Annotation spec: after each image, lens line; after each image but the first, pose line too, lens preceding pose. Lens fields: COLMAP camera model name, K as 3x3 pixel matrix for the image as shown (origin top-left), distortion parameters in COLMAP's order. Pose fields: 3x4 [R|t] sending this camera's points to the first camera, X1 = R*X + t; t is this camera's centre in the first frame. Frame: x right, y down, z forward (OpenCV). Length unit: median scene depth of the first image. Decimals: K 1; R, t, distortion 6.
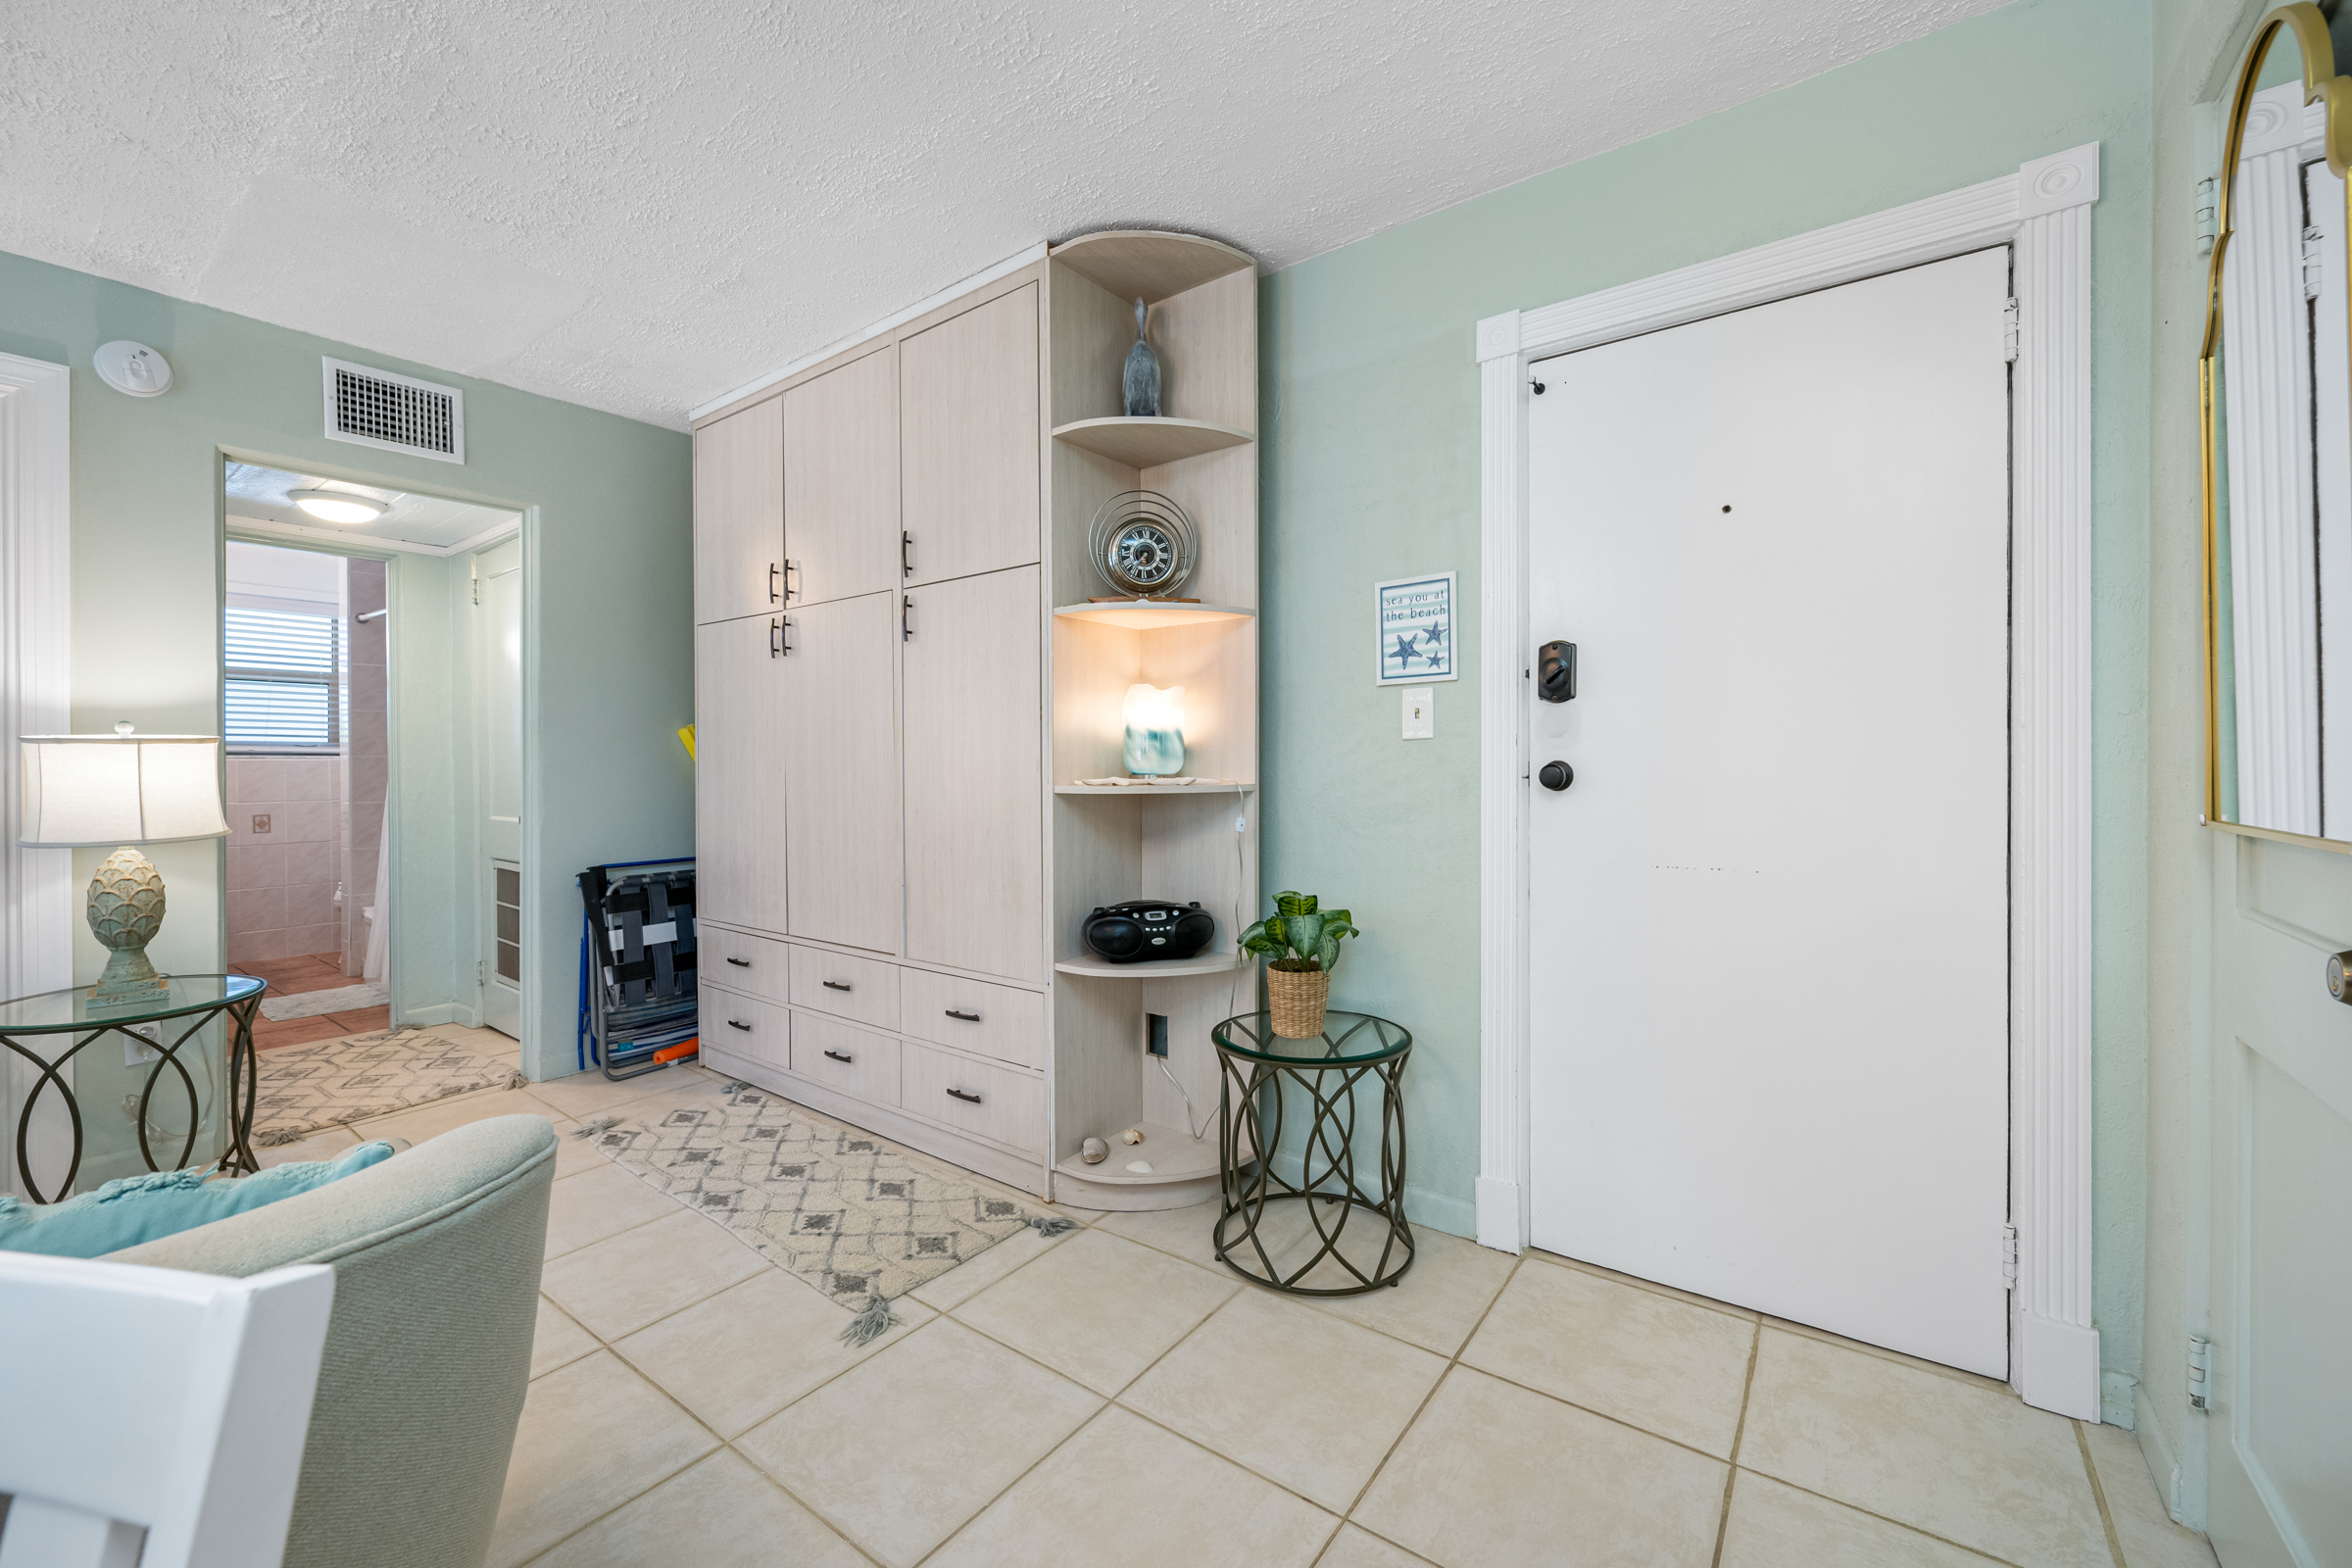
lens RADIAL K [[931.3, 0, 1178.7], [0, 931.3, 778.6], [0, 0, 1]] dist [-0.000832, -0.000230]
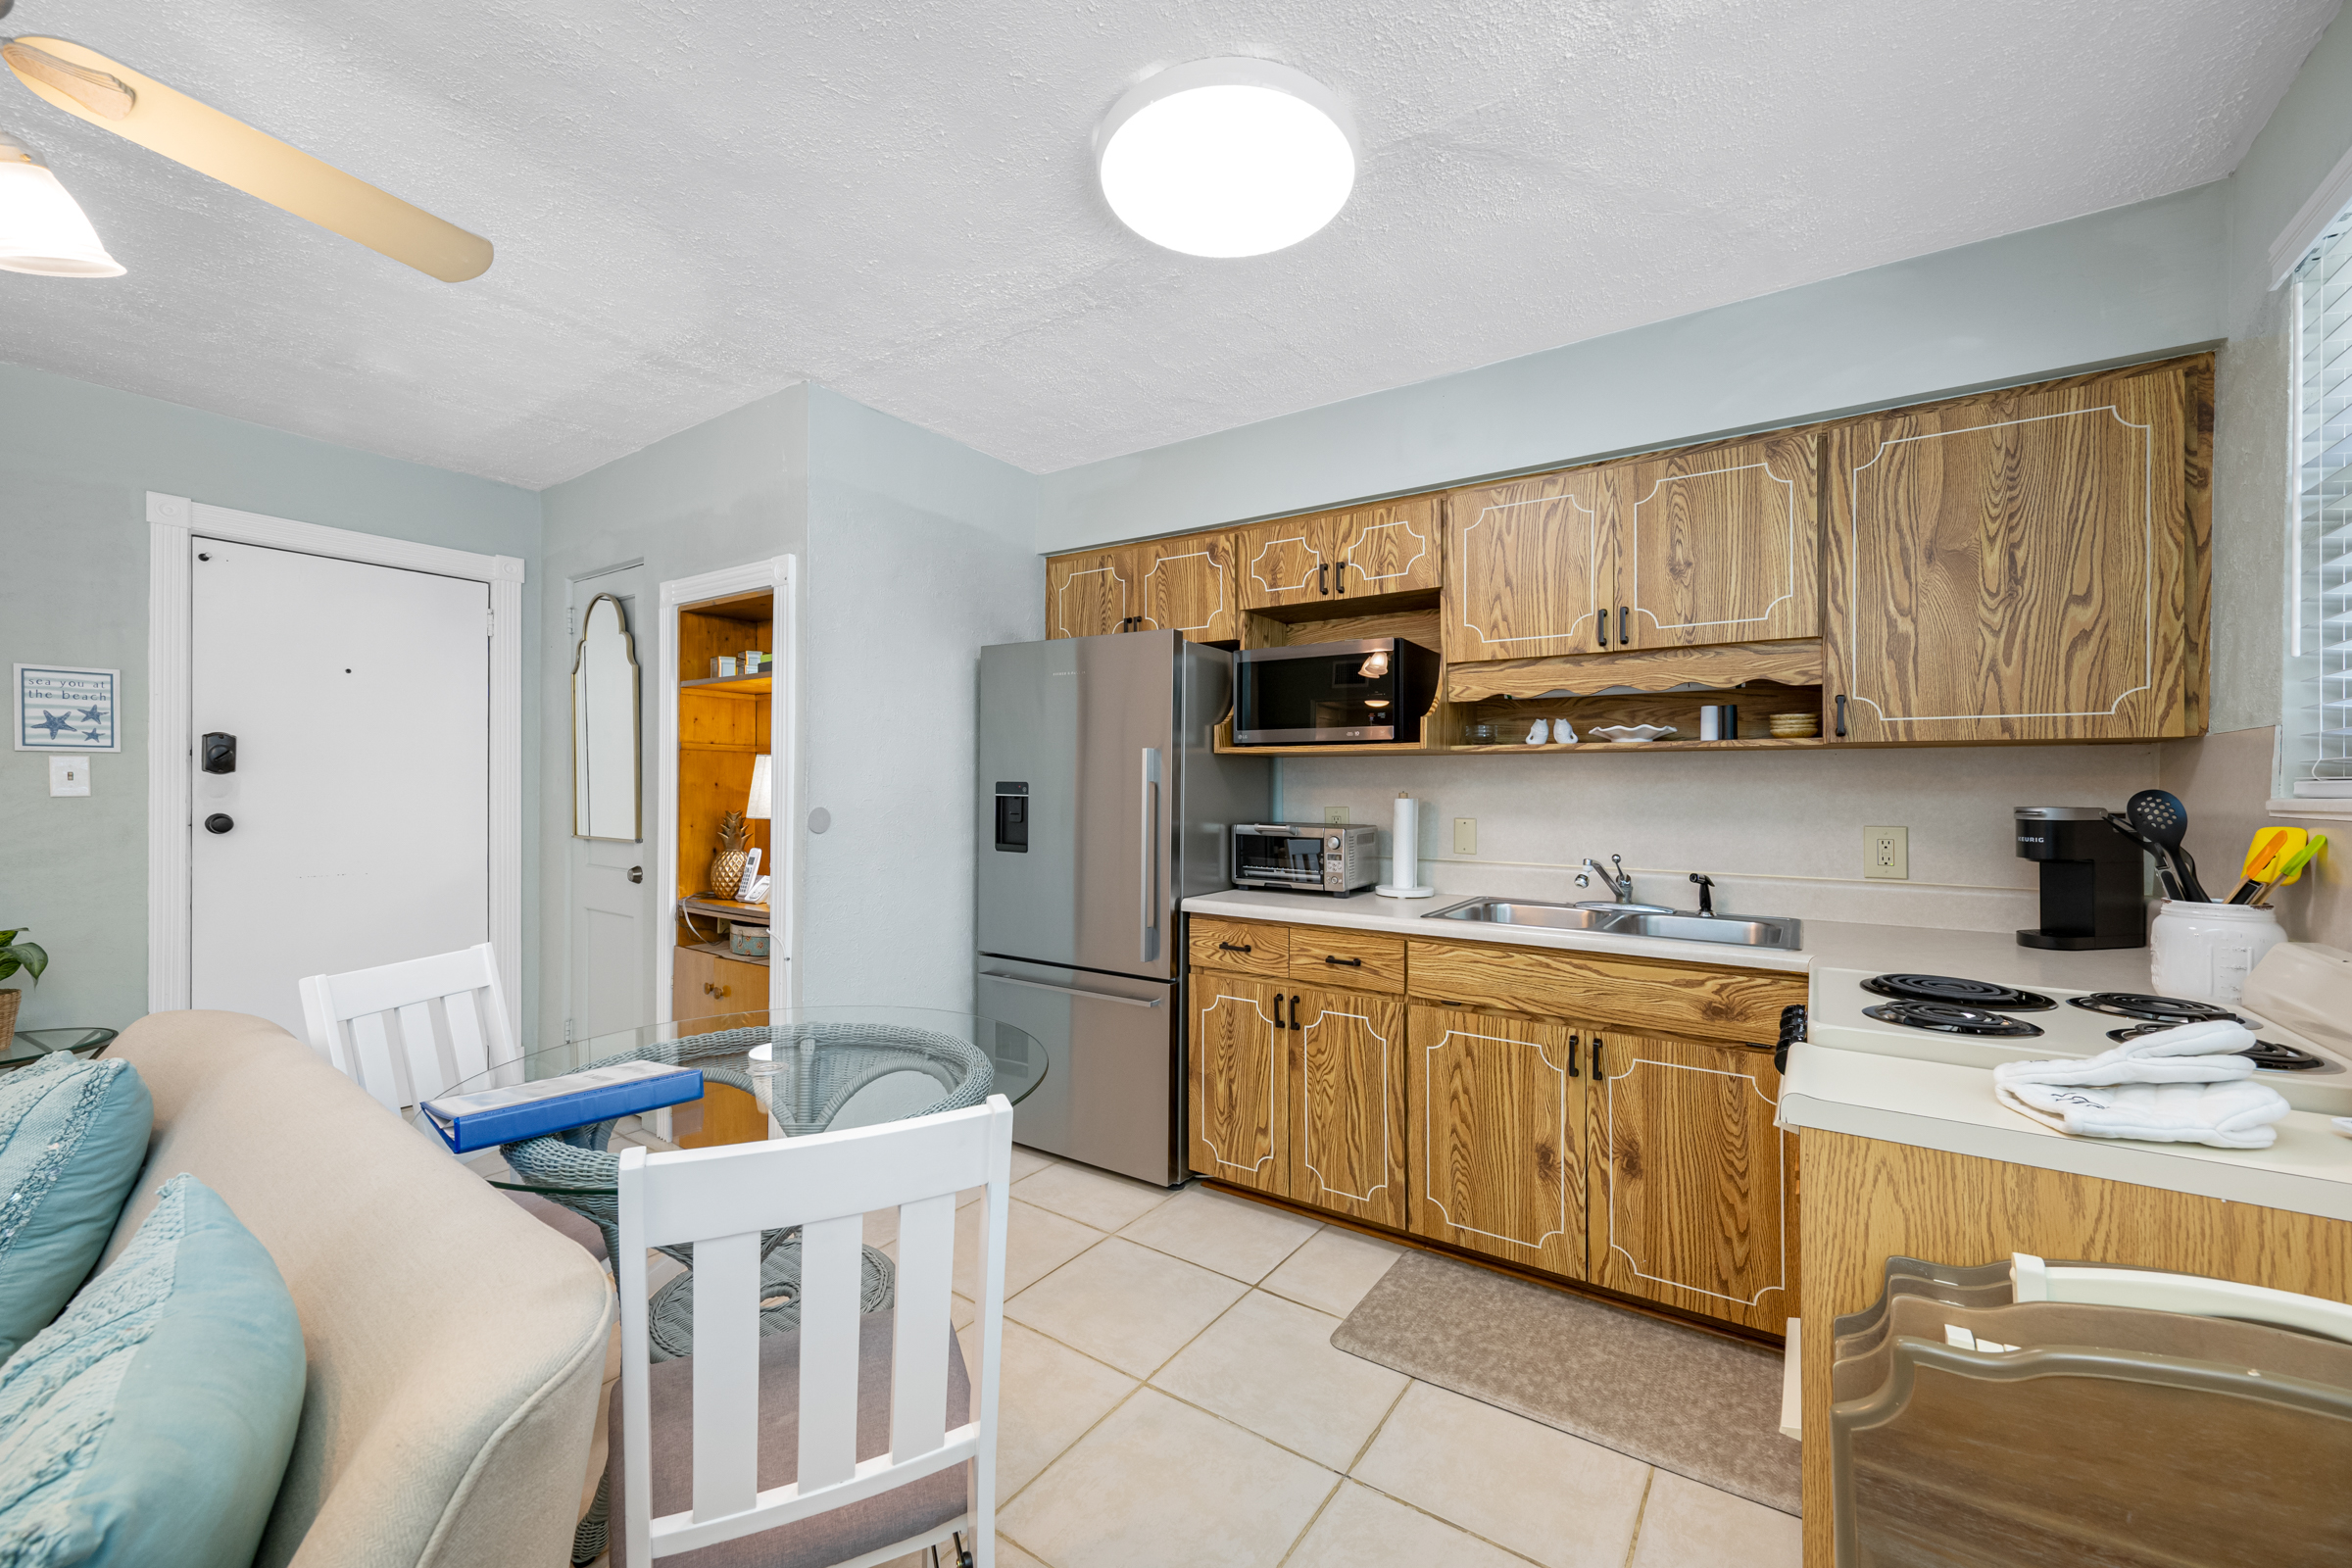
lens RADIAL K [[919.2, 0, 1167.2], [0, 919.2, 793.9], [0, 0, 1]] dist [0.000550, -0.000373]
pose [[-0.022476, -0.001608, 0.999746, -1.008775], [-0.002317, 0.999996, 0.001557, -0.051691], [-0.999745, -0.002281, -0.022479, -0.439364]]
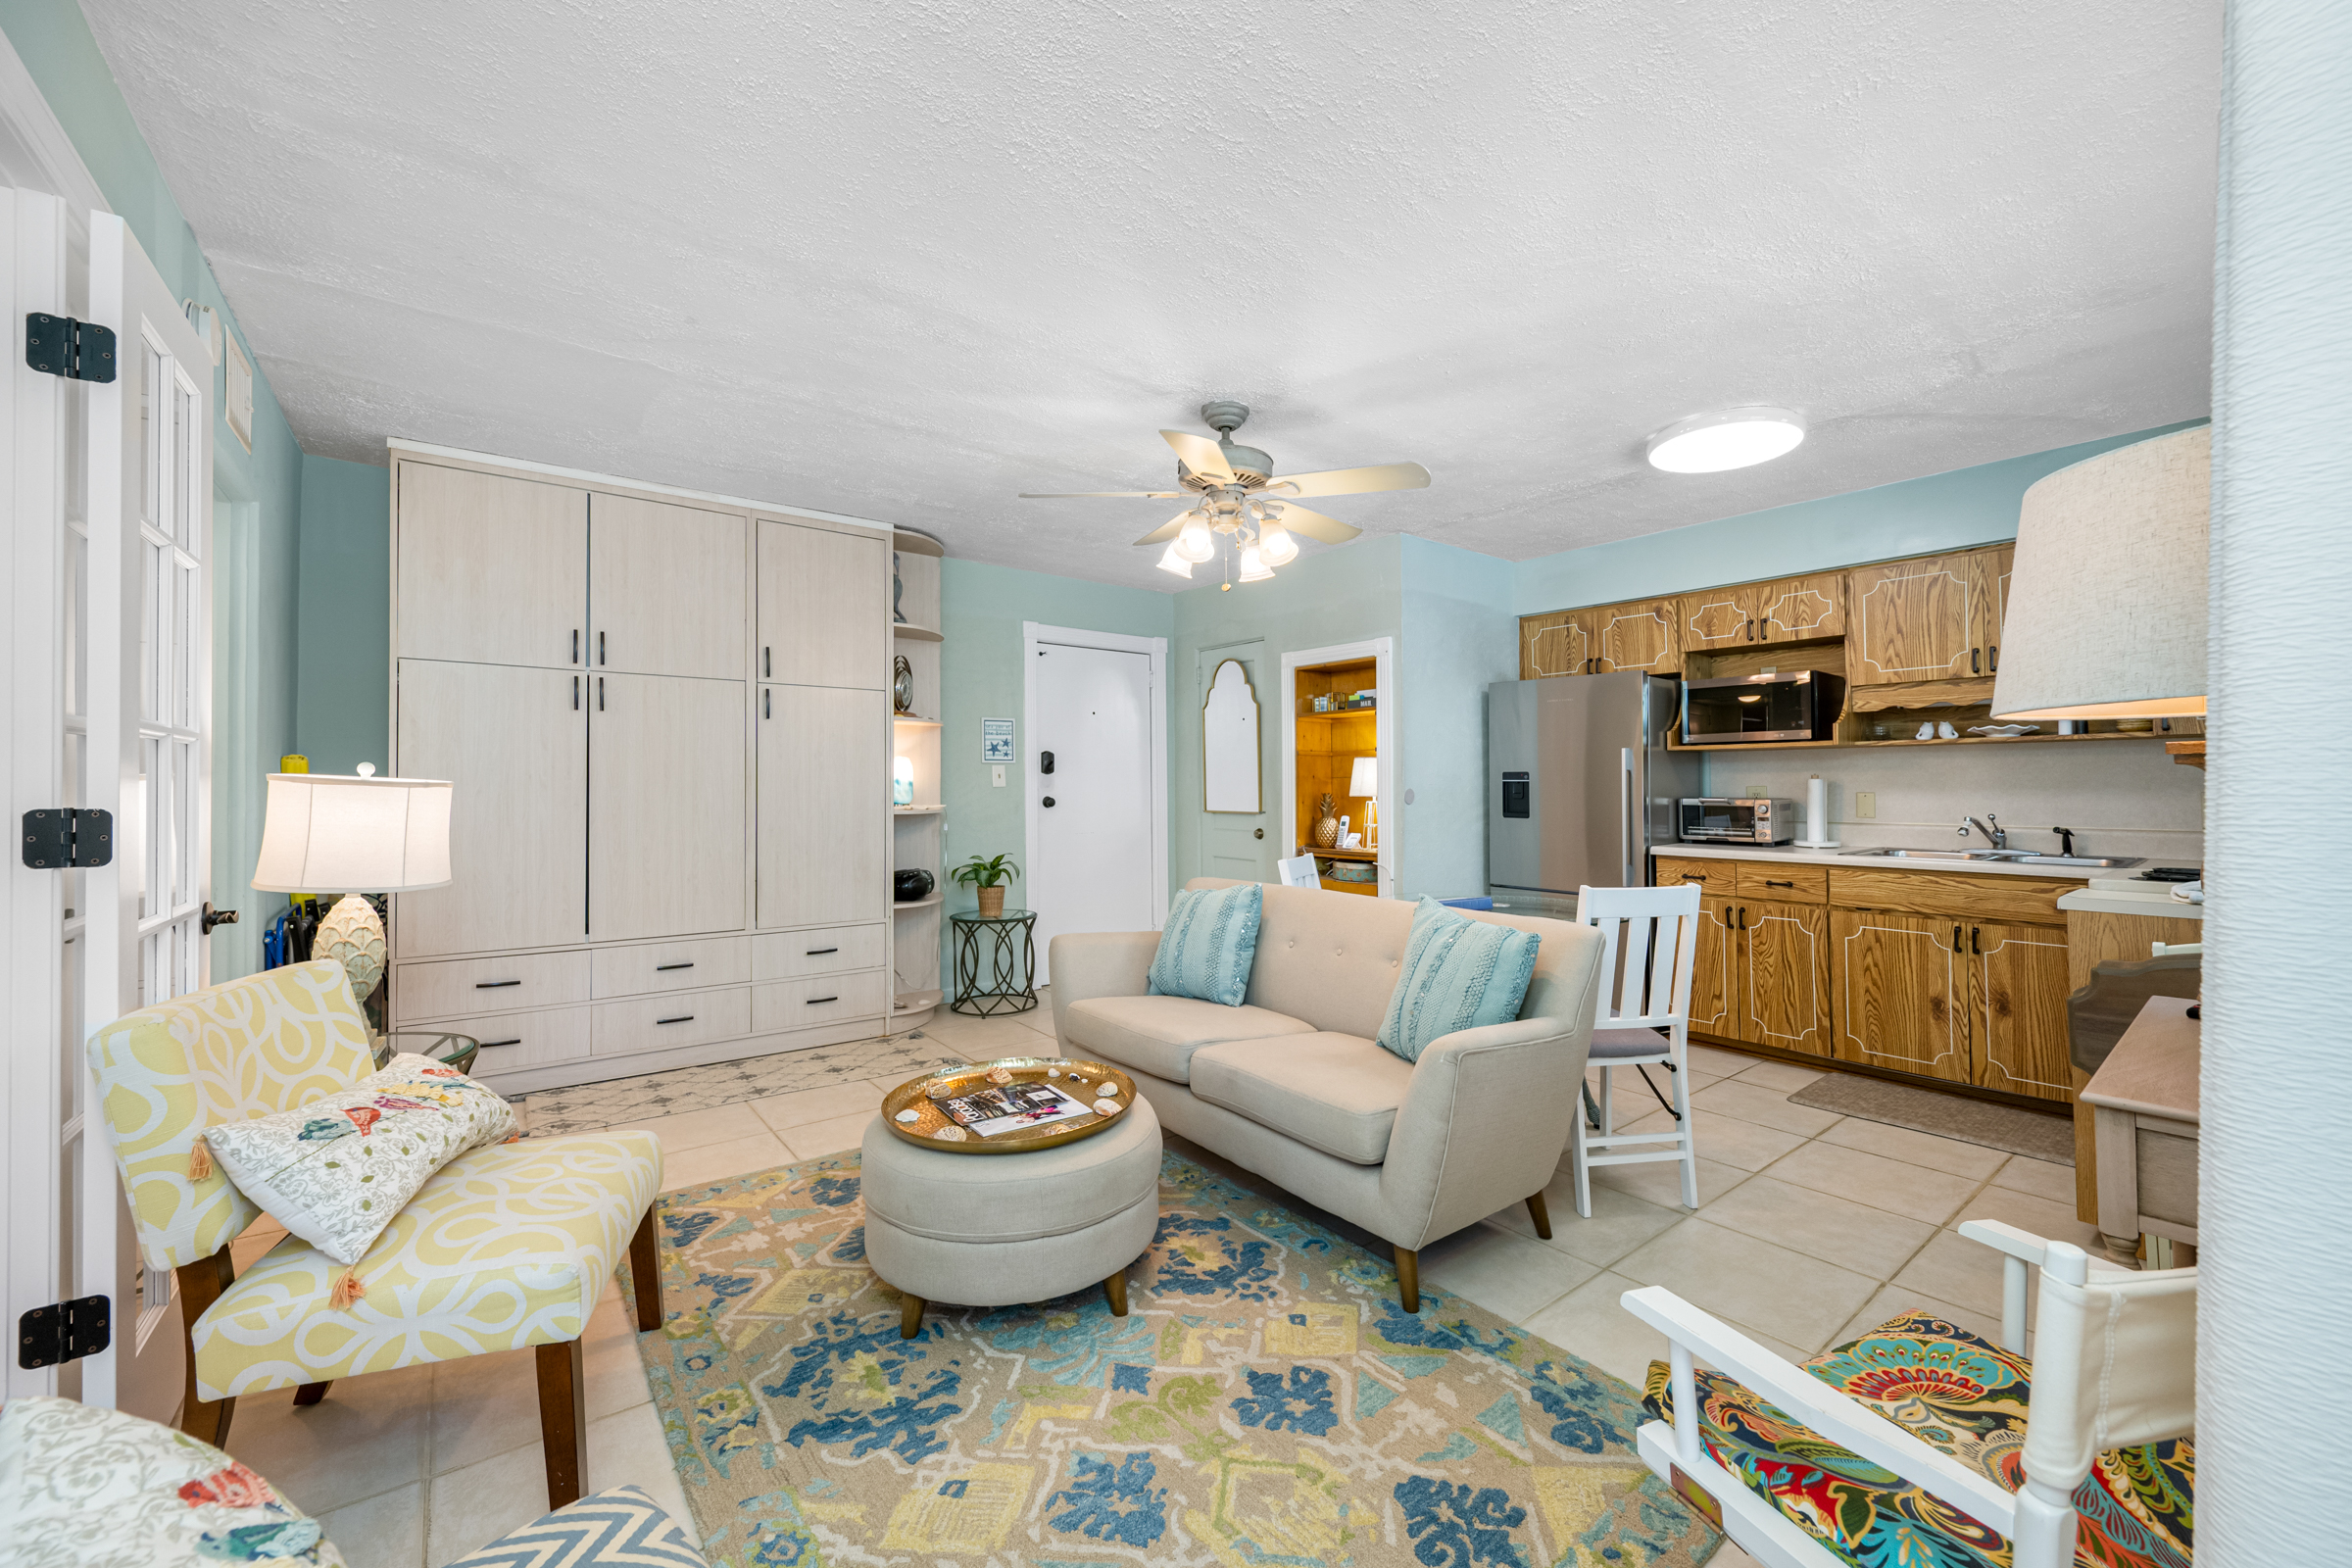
lens RADIAL K [[931.3, 0, 1178.7], [0, 931.3, 778.6], [0, 0, 1]] dist [-0.000832, -0.000230]
pose [[0.265252, 0.012025, 0.964104, -1.888317], [0.006909, 0.999873, -0.014372, -0.026489], [-0.964154, 0.010473, 0.265136, -0.054750]]
